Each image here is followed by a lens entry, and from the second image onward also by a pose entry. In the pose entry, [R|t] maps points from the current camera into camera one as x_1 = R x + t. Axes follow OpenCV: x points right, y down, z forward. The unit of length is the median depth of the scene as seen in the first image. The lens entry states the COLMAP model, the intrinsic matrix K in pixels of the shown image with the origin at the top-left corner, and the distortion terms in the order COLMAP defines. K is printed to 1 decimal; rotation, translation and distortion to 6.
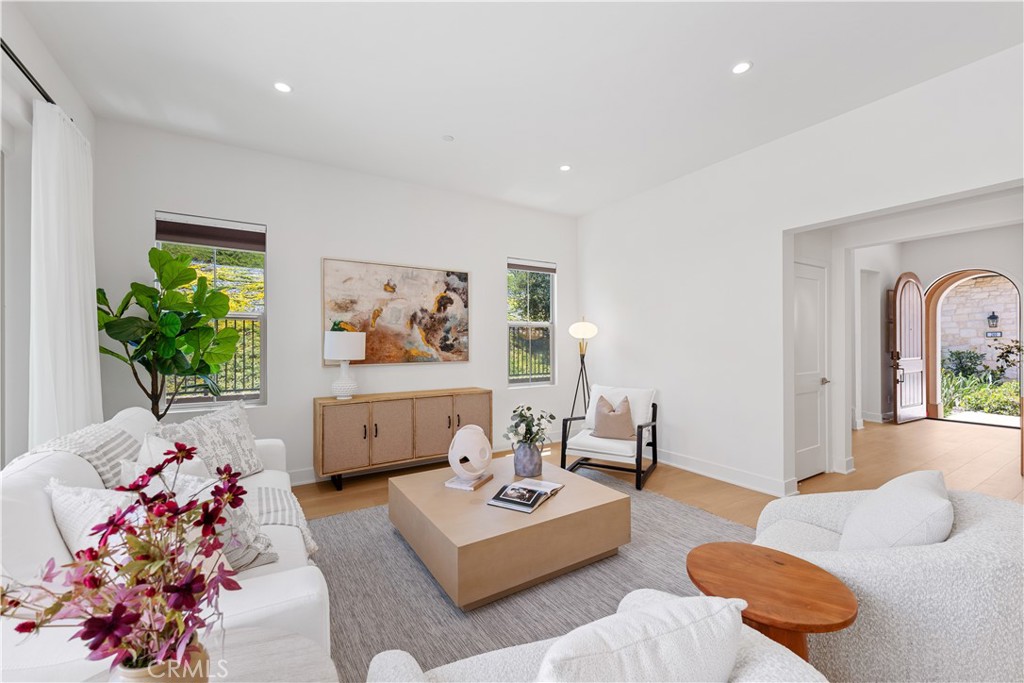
lens RADIAL K [[405.8, 0, 505.6], [0, 405.8, 343.4], [0, 0, 1]] dist [0.006484, -0.002984]
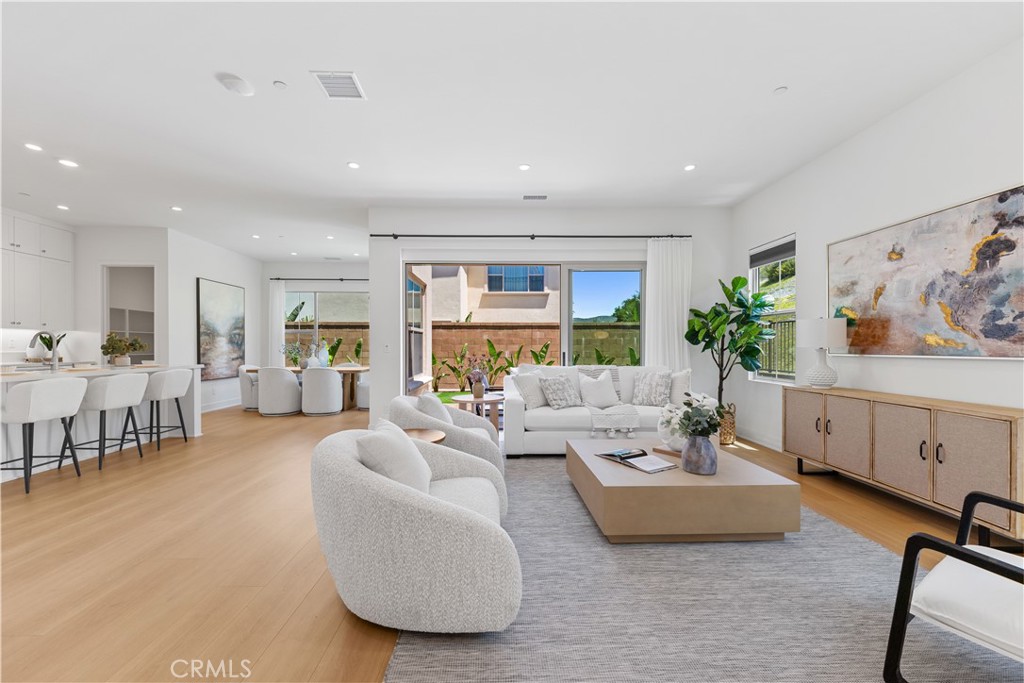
lens RADIAL K [[384.7, 0, 506.8], [0, 384.7, 348.2], [0, 0, 1]] dist [0.009628, -0.003597]
pose [[-0.503149, 0.009564, -0.864147, 0.713752], [0.006701, 0.999952, 0.007166, 0.026987], [0.864174, -0.002185, -0.503189, 0.750761]]
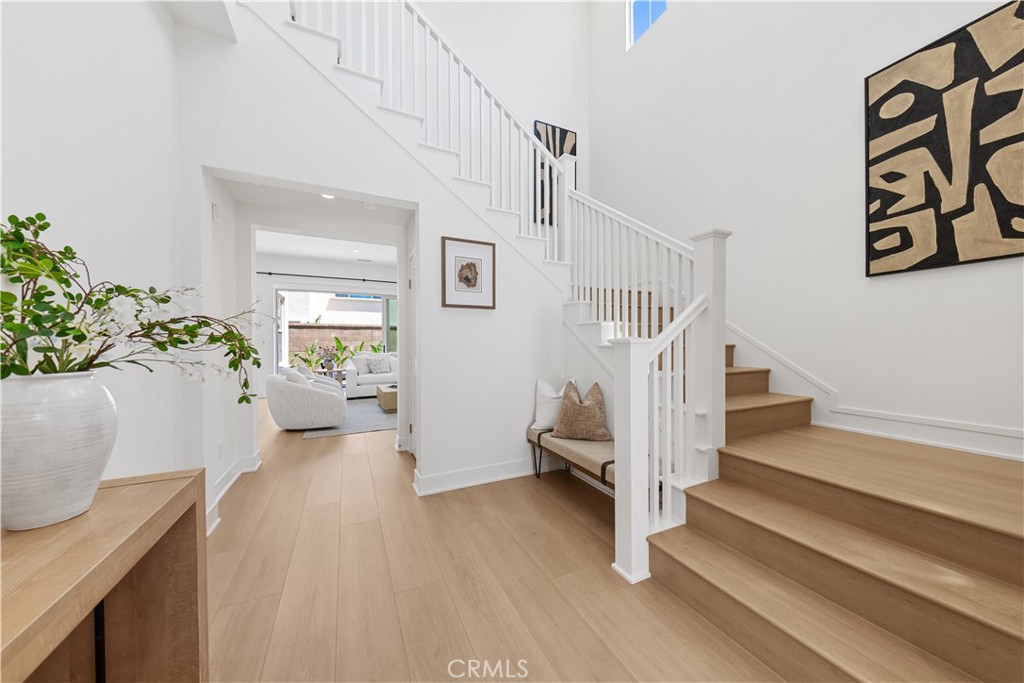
lens RADIAL K [[342.1, 0, 511.7], [0, 342.1, 346.8], [0, 0, 1]] dist [0.004607, -0.001700]
pose [[-0.099829, 0.017058, -0.994858, 1.460118], [0.006207, 0.999844, 0.016520, 0.031530], [0.994985, -0.004526, -0.099919, 1.231282]]
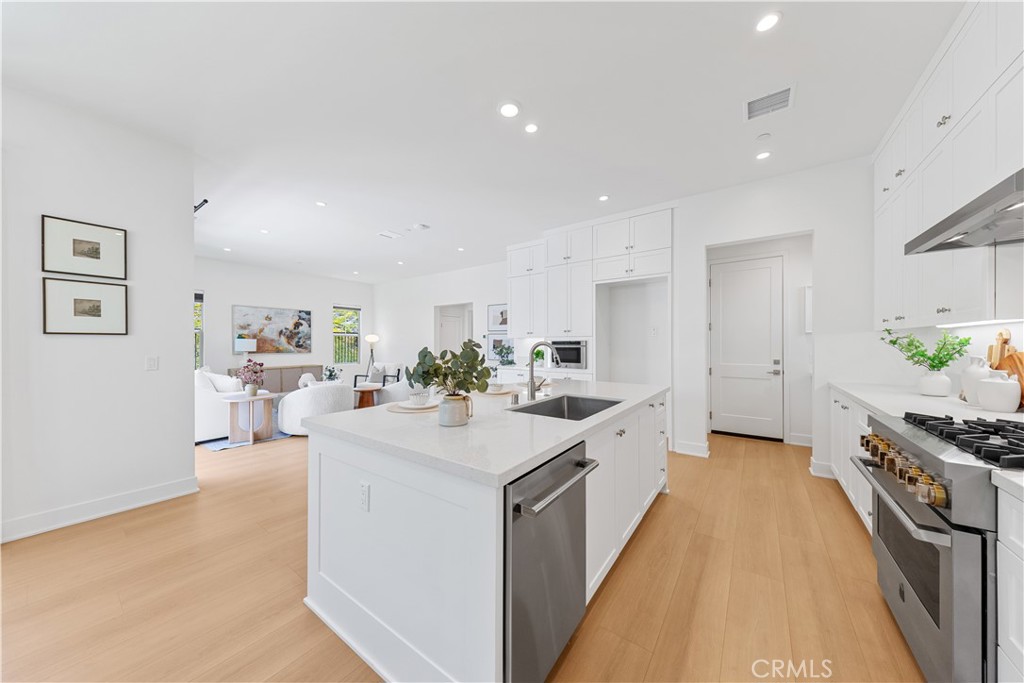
lens RADIAL K [[342.1, 0, 513.3], [0, 342.1, 343.9], [0, 0, 1]] dist [0.004607, -0.001700]
pose [[0.918522, 0.002249, 0.395364, 0.196246], [-0.002411, 0.999997, -0.000088, -0.004097], [-0.395363, -0.000873, 0.918525, -1.218944]]
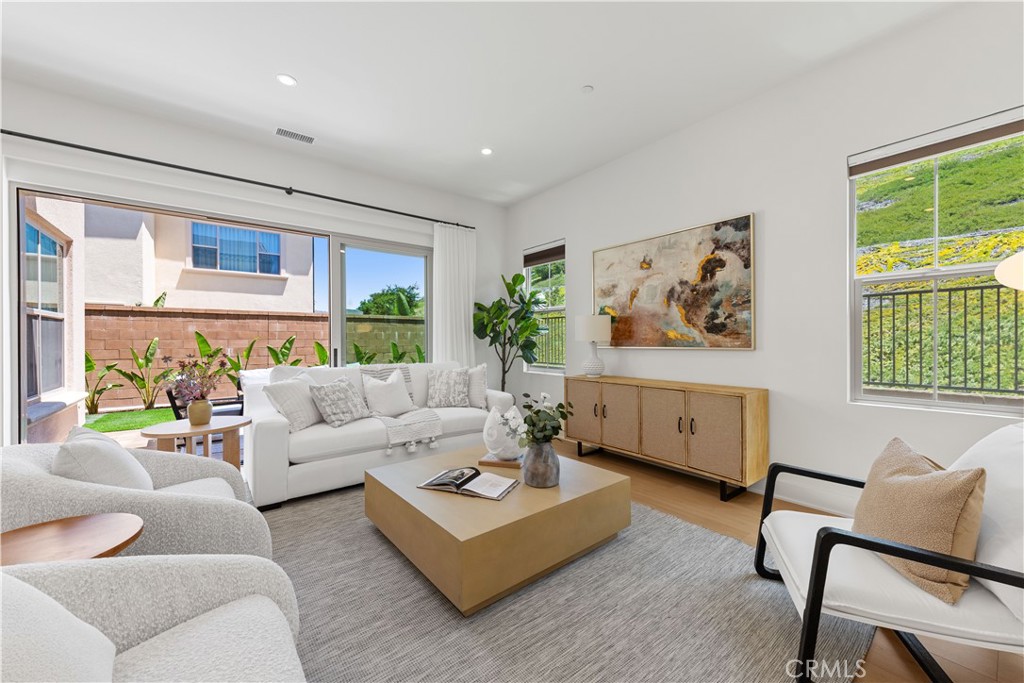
lens RADIAL K [[384.7, 0, 504.1], [0, 384.7, 340.9], [0, 0, 1]] dist [0.009628, -0.003597]
pose [[0.111996, 0.005125, -0.993695, 0.553573], [0.008067, 0.999949, 0.006066, 0.028251], [0.993676, -0.008696, 0.111949, 0.593975]]
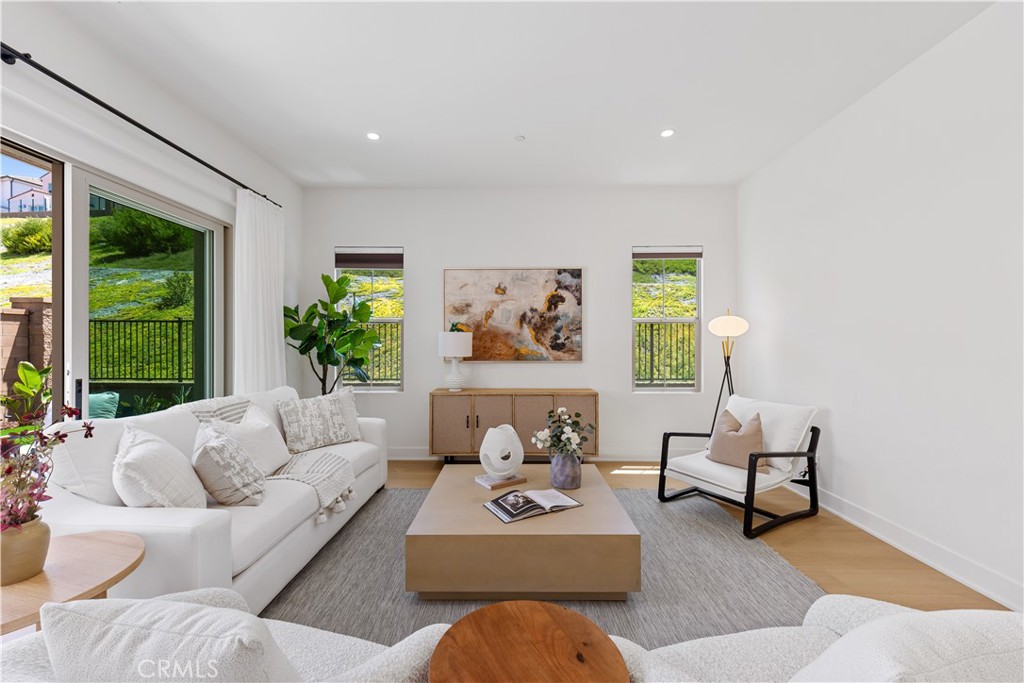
lens RADIAL K [[405.8, 0, 508.6], [0, 405.8, 344.8], [0, 0, 1]] dist [0.006484, -0.002984]
pose [[0.844870, 0.006158, -0.534937, 0.309765], [-0.001511, 0.999957, 0.009125, -0.003445], [0.534970, -0.006901, 0.844843, 0.111251]]
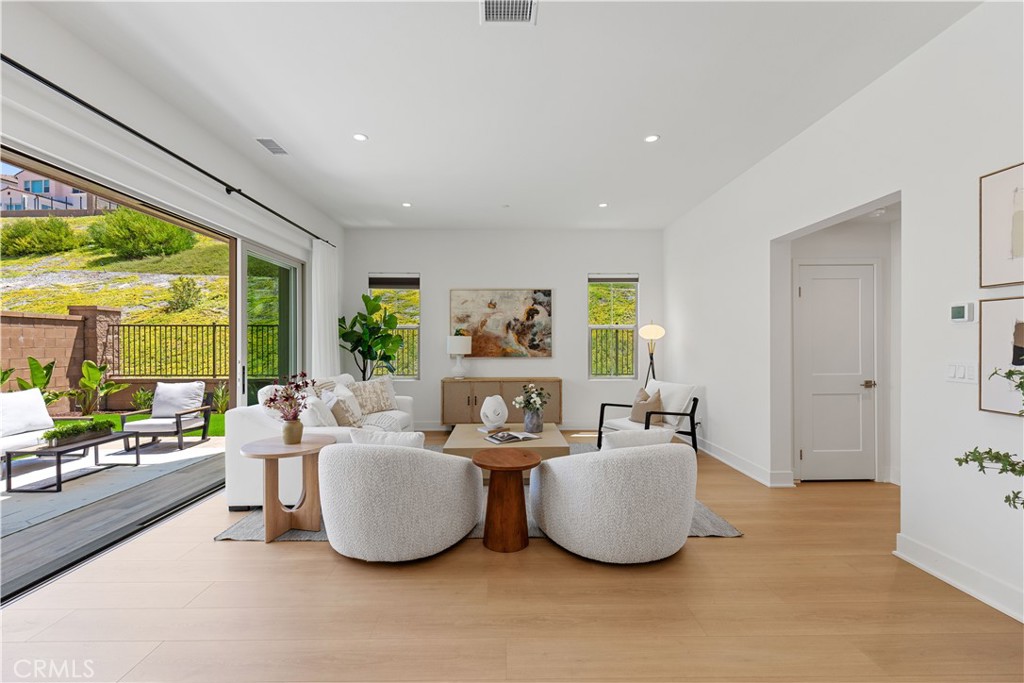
lens RADIAL K [[423.0, 0, 509.2], [0, 423.0, 344.6], [0, 0, 1]] dist [0.007889, -0.000528]
pose [[0.860210, 0.003218, -0.509929, 0.548947], [0.000078, 0.999979, 0.006443, -0.005908], [0.509939, -0.005582, 0.860192, -0.274855]]
